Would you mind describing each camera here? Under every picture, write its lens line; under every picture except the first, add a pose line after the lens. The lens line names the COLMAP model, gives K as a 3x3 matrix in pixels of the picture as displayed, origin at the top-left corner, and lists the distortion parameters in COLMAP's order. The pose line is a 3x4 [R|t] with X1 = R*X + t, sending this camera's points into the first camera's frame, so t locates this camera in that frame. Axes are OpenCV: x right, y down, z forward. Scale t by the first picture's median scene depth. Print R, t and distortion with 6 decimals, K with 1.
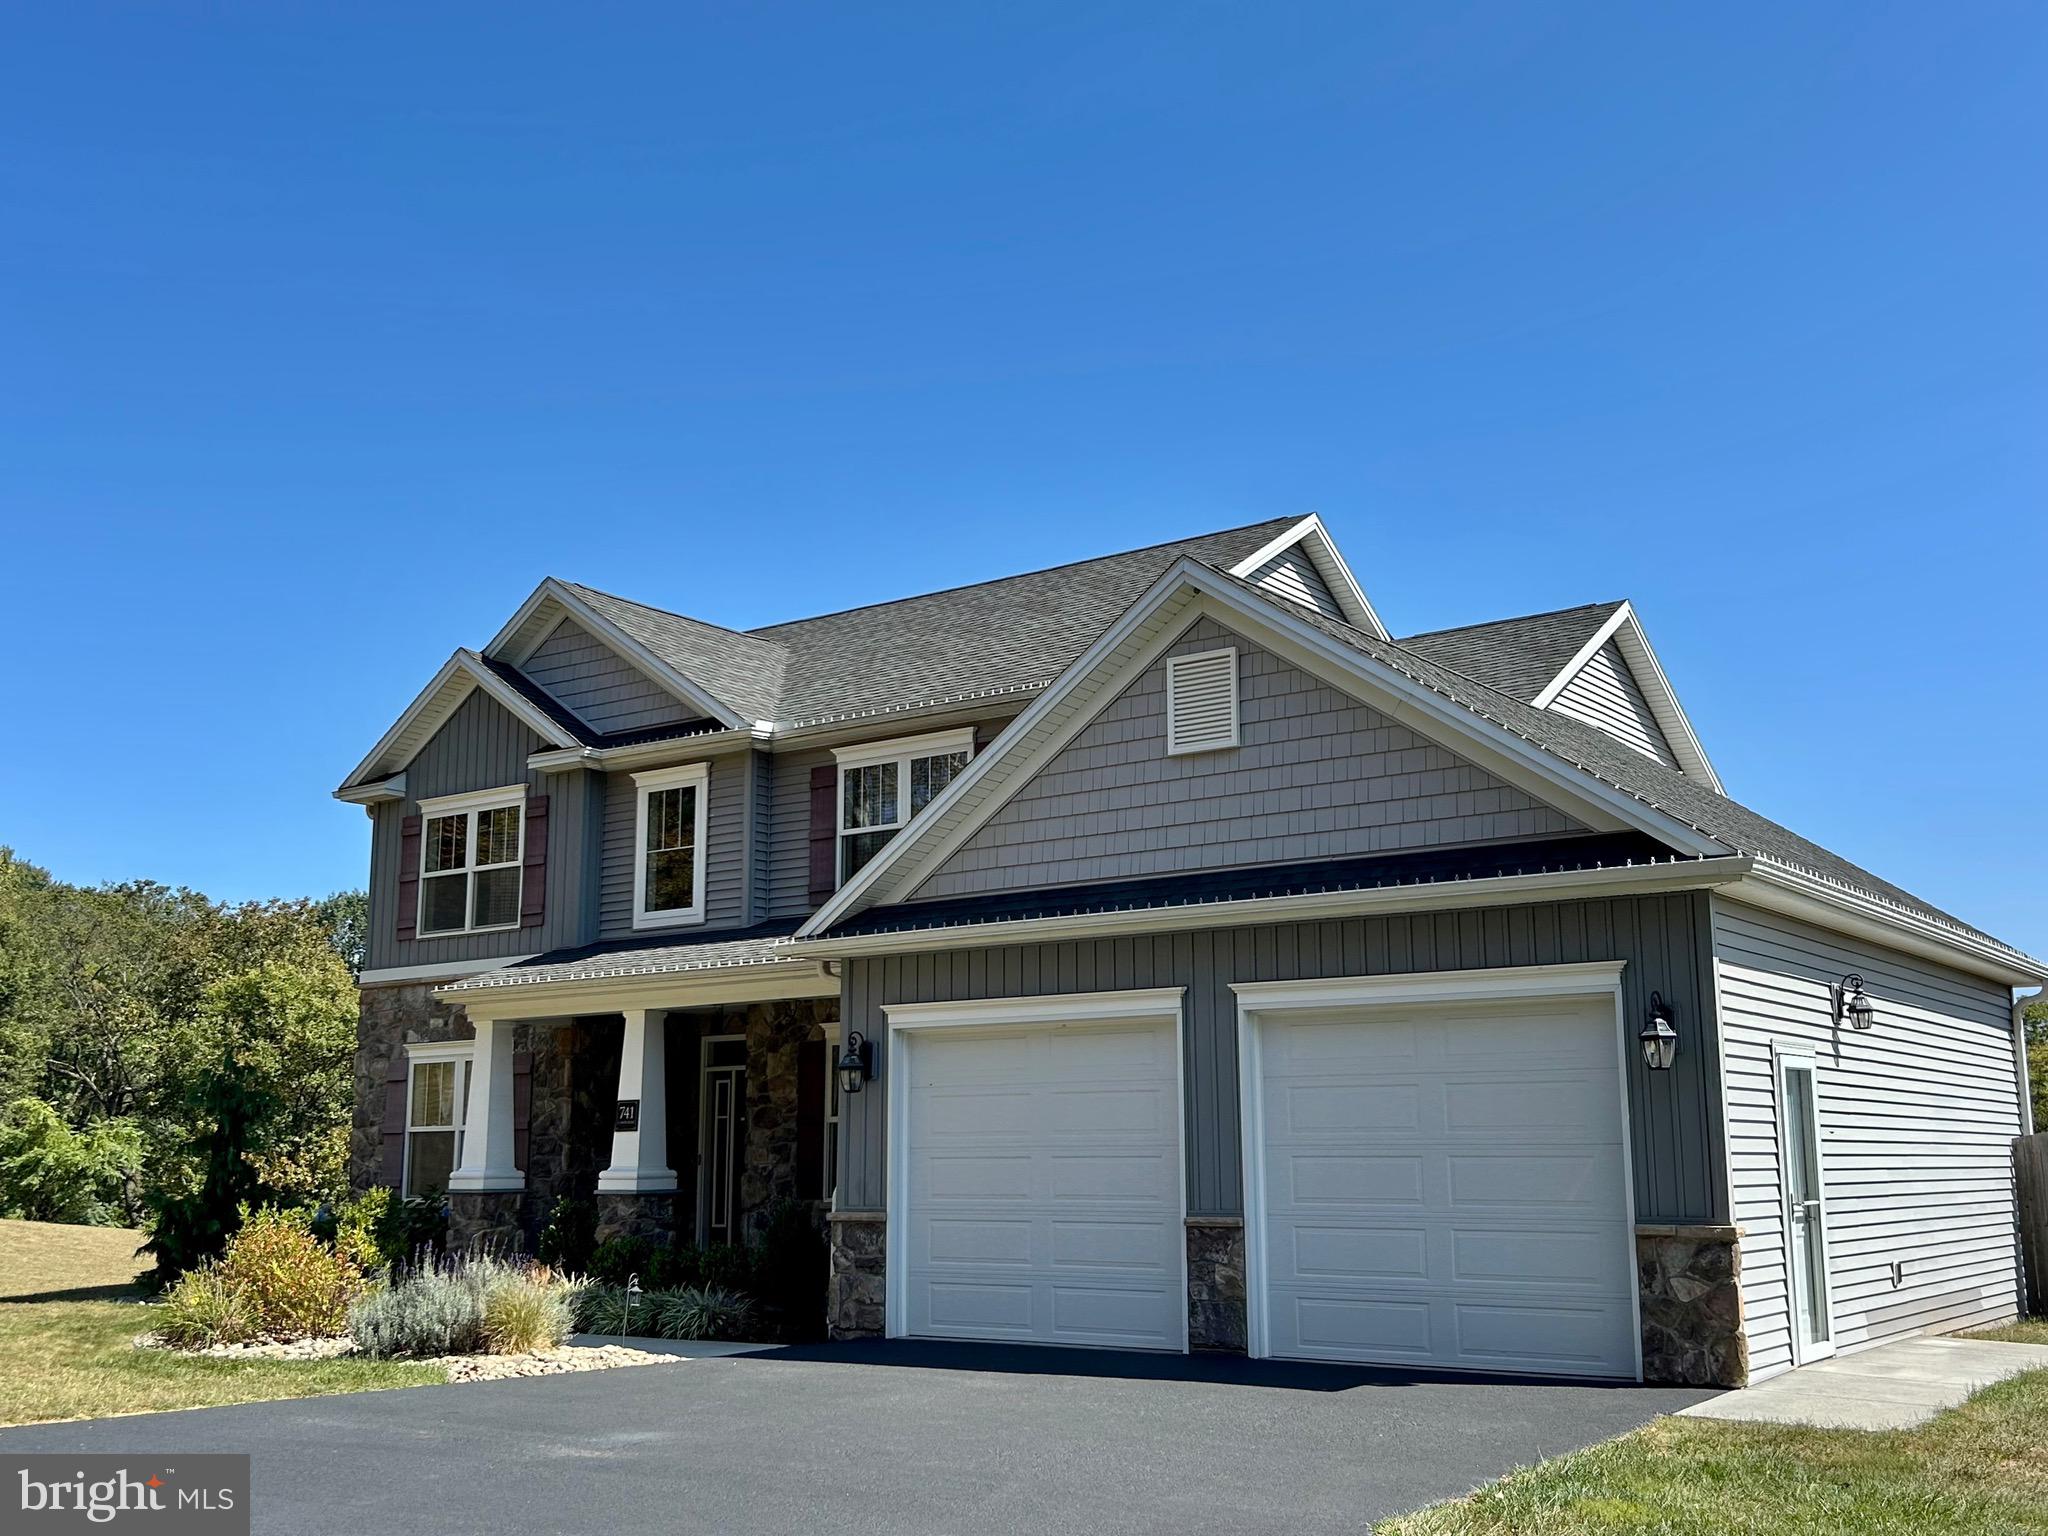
lens RADIAL K [[2039.8, 0, 1037.9], [0, 2039.8, 784.2], [0, 0, 1]] dist [0.205489, -0.652357]
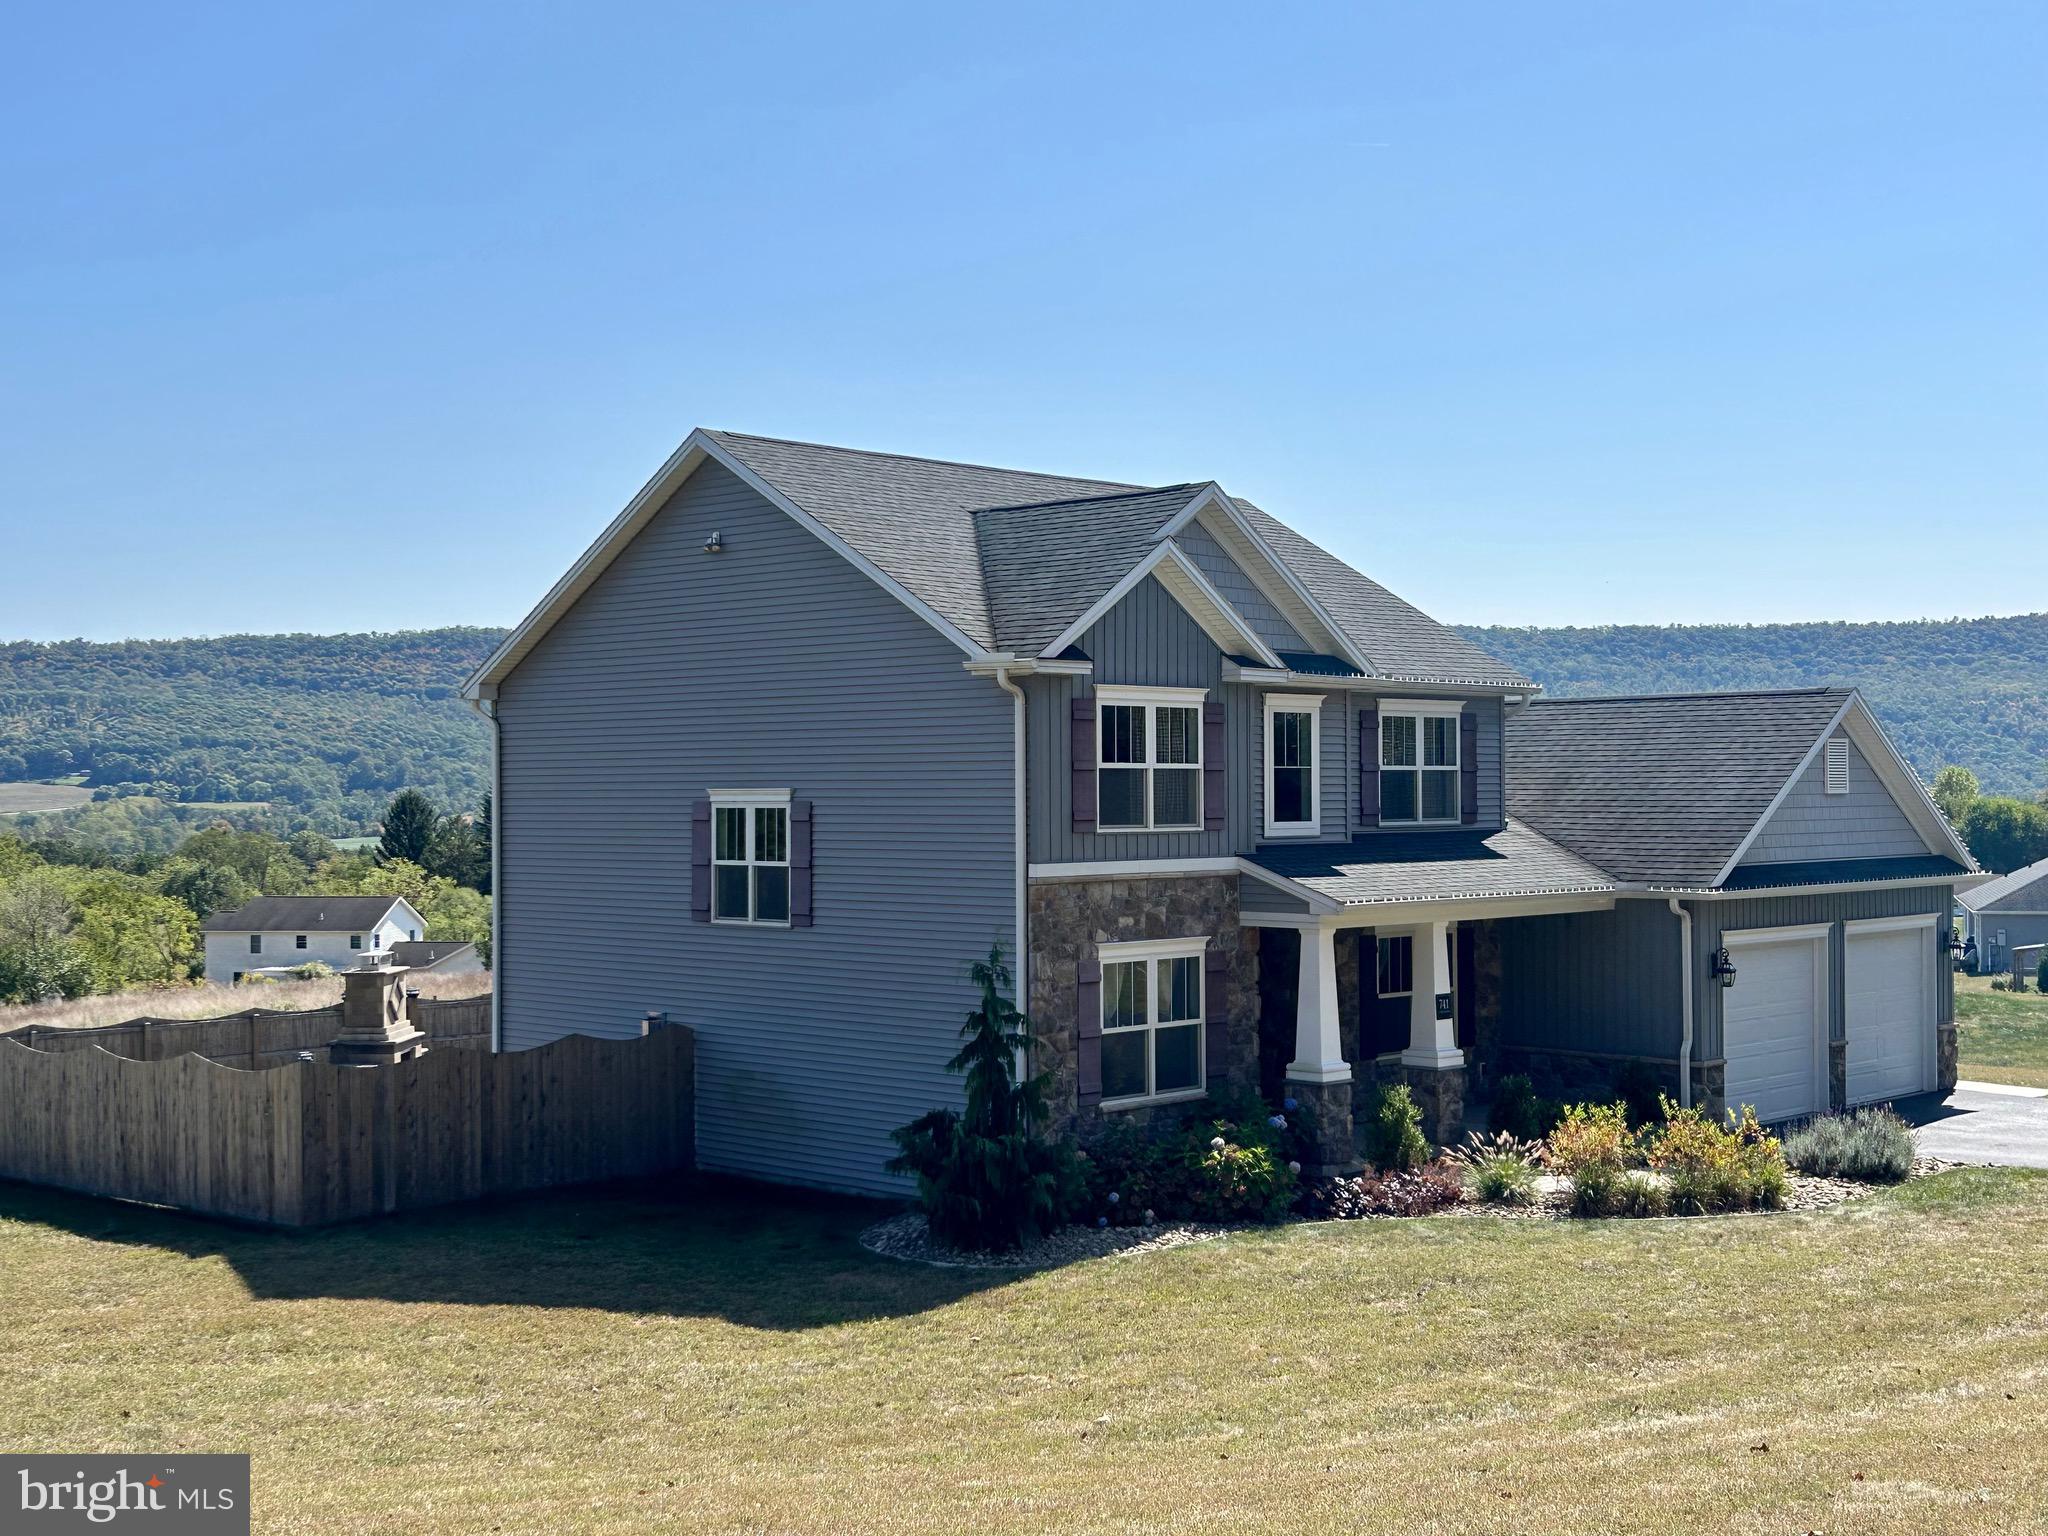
lens RADIAL K [[2495.8, 0, 1024.0], [0, 2495.8, 768.0], [0, 0, 1]] dist [0.192819, -0.690271]
pose [[0.152910, 0.012874, 0.988156, -1.627068], [-0.173769, 0.984686, 0.014061, 0.040210], [-0.972843, -0.173861, 0.152806, 0.980222]]
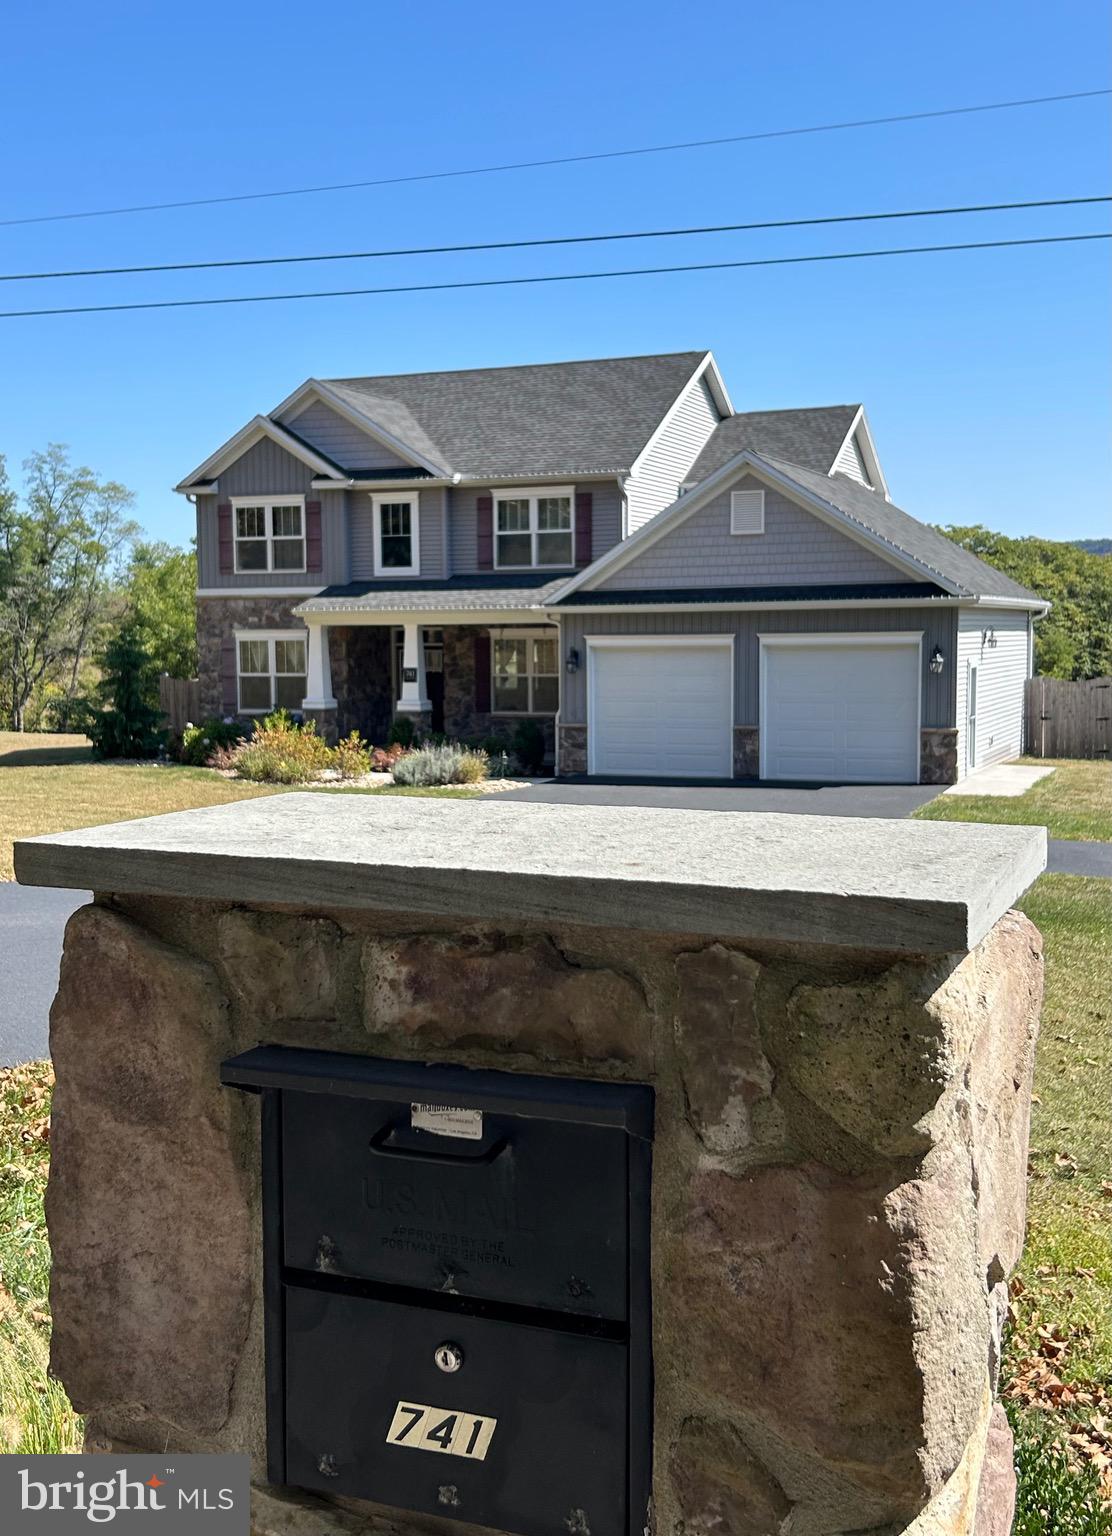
lens RADIAL K [[1698.3, 0, 523.5], [0, 1698.3, 765.3], [0, 0, 1]] dist [0.277901, -1.640668]
pose [[0.977396, -0.019767, 0.210492, -0.424815], [-0.034700, 0.967119, 0.251947, -0.176926], [-0.208551, -0.253556, 0.944572, -0.629862]]
